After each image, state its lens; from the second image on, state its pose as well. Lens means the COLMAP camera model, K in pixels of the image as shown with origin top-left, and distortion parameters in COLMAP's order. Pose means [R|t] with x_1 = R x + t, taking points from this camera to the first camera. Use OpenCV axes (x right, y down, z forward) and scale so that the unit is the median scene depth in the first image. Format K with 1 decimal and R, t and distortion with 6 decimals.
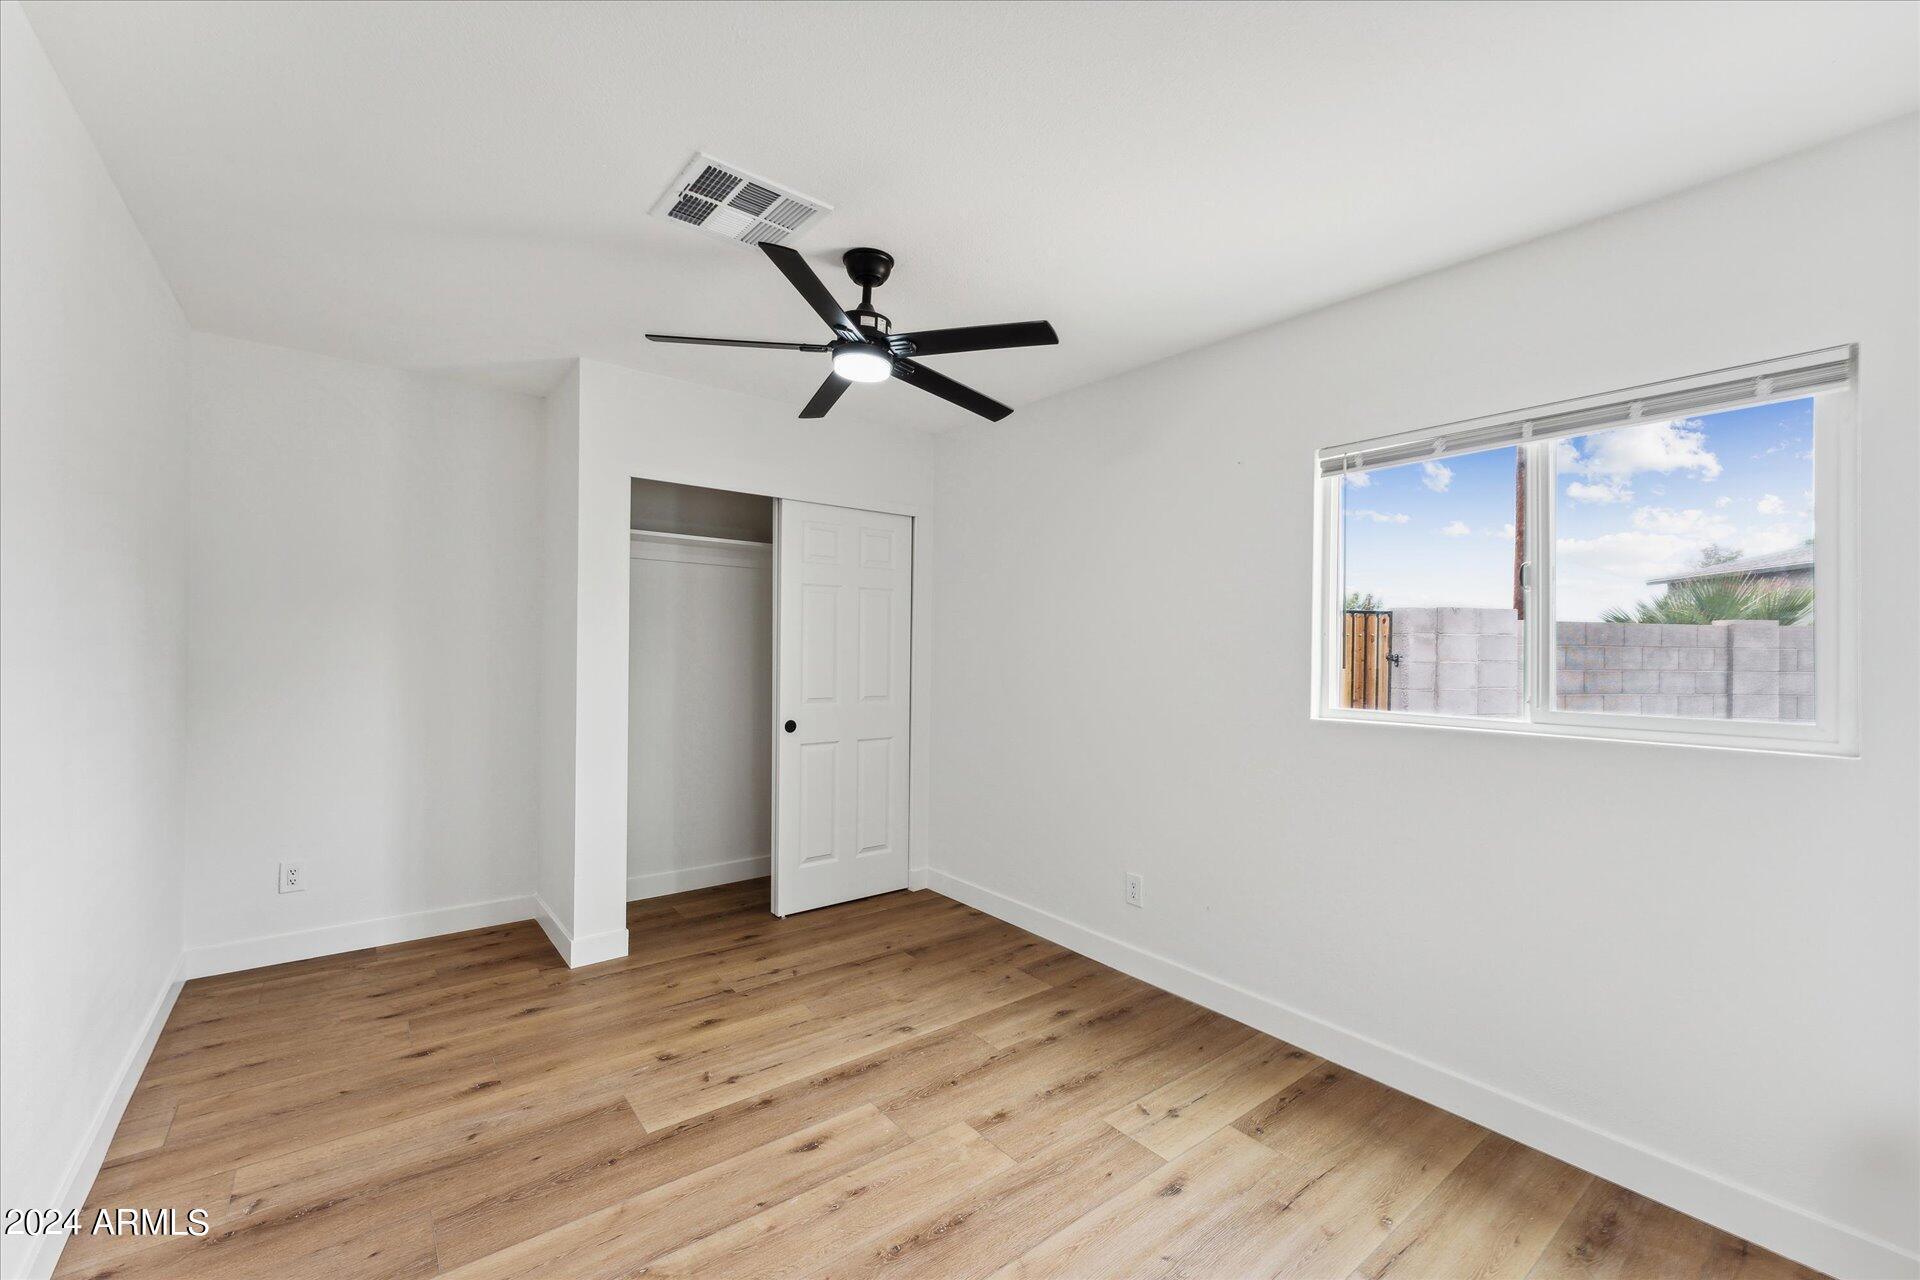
lens RADIAL K [[775.4, 0, 955.6], [0, 775.4, 647.2], [0, 0, 1]] dist [0.003353, -0.000055]
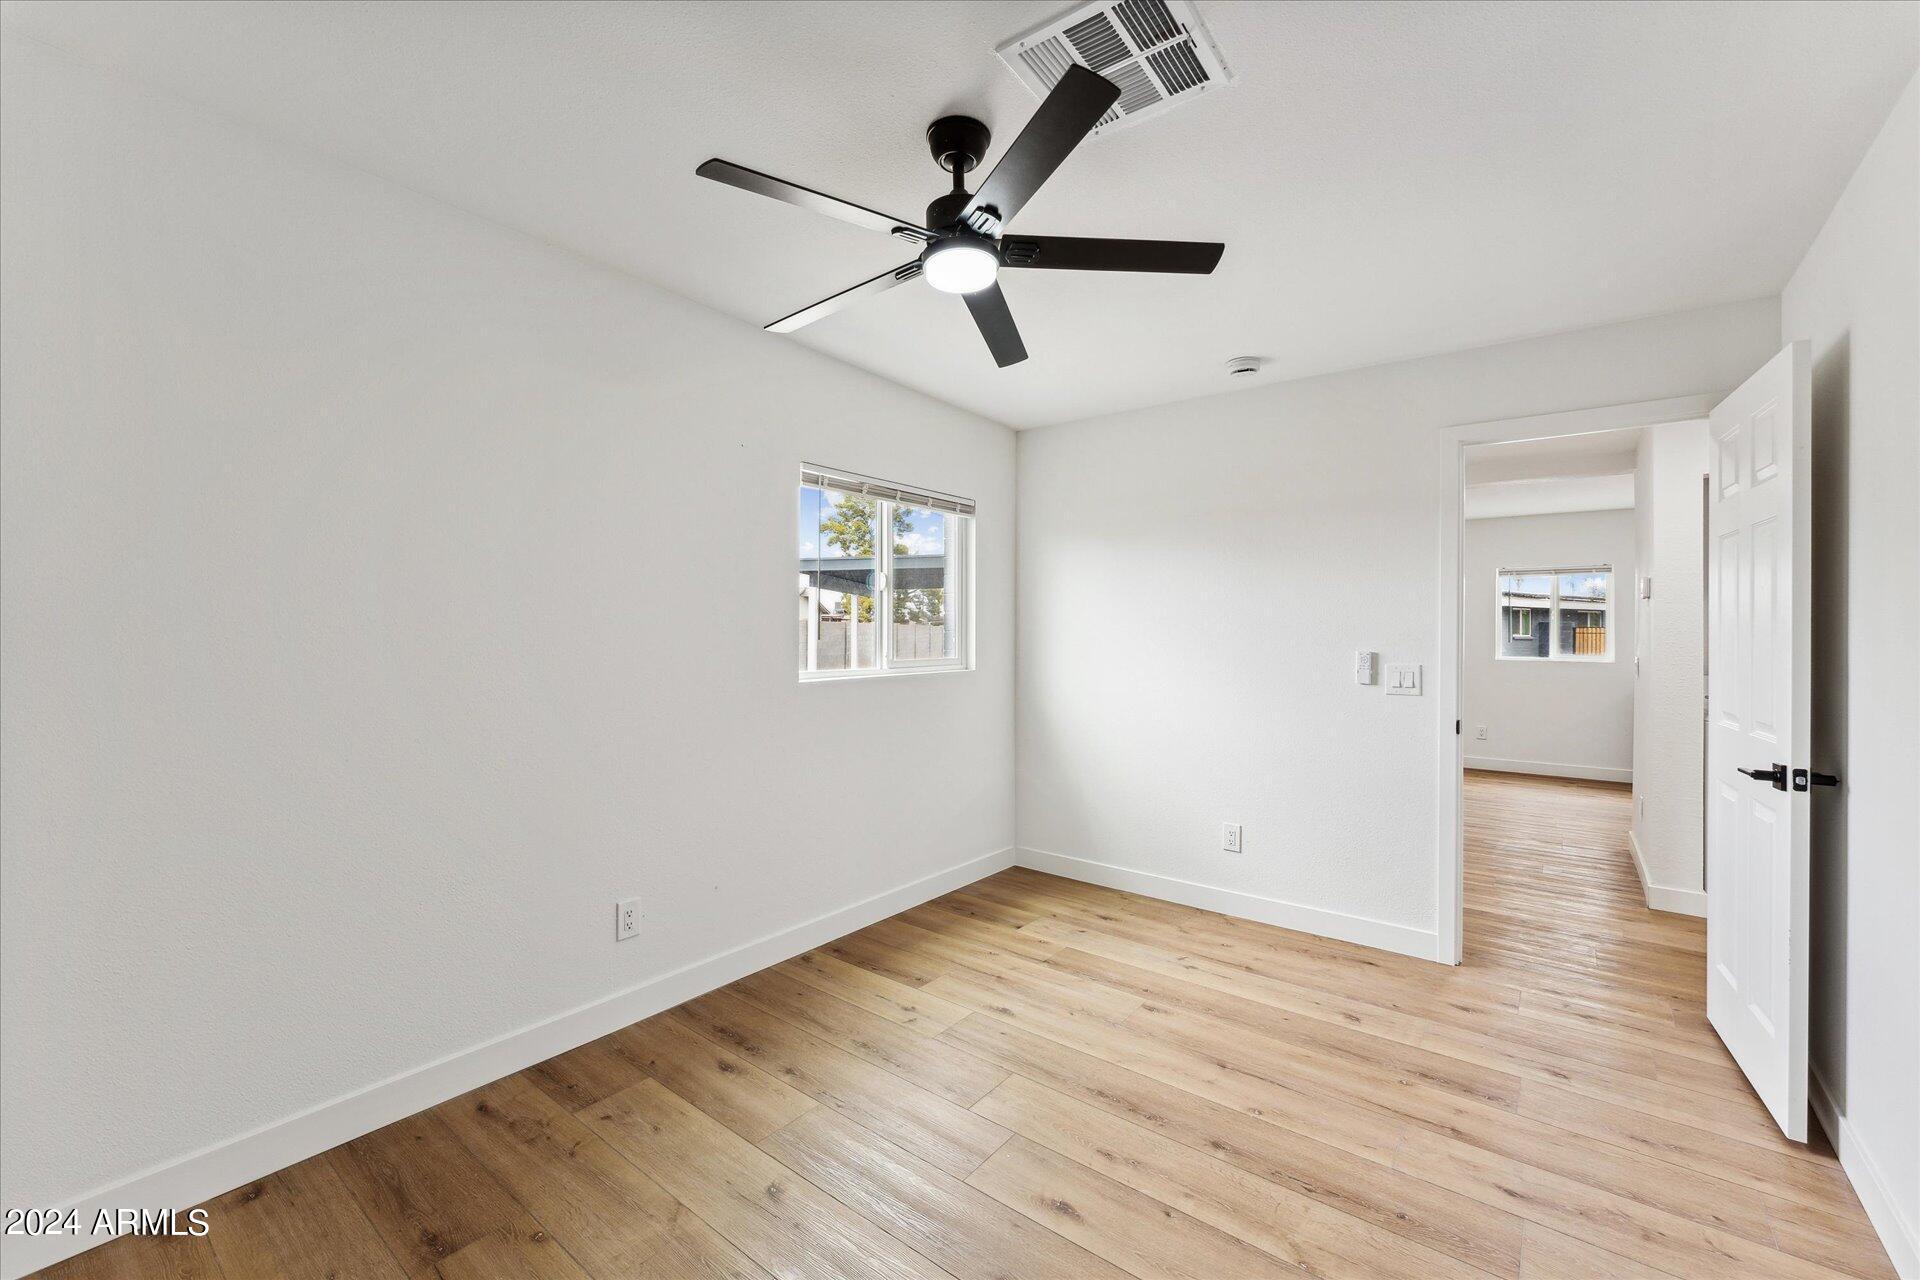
lens RADIAL K [[775.4, 0, 962.1], [0, 775.4, 636.2], [0, 0, 1]] dist [0.003353, -0.000055]
pose [[-0.238997, -0.024217, 0.970718, -0.789906], [-0.013915, 0.999672, 0.021513, -0.009496], [-0.970921, -0.008366, -0.239255, 1.060662]]
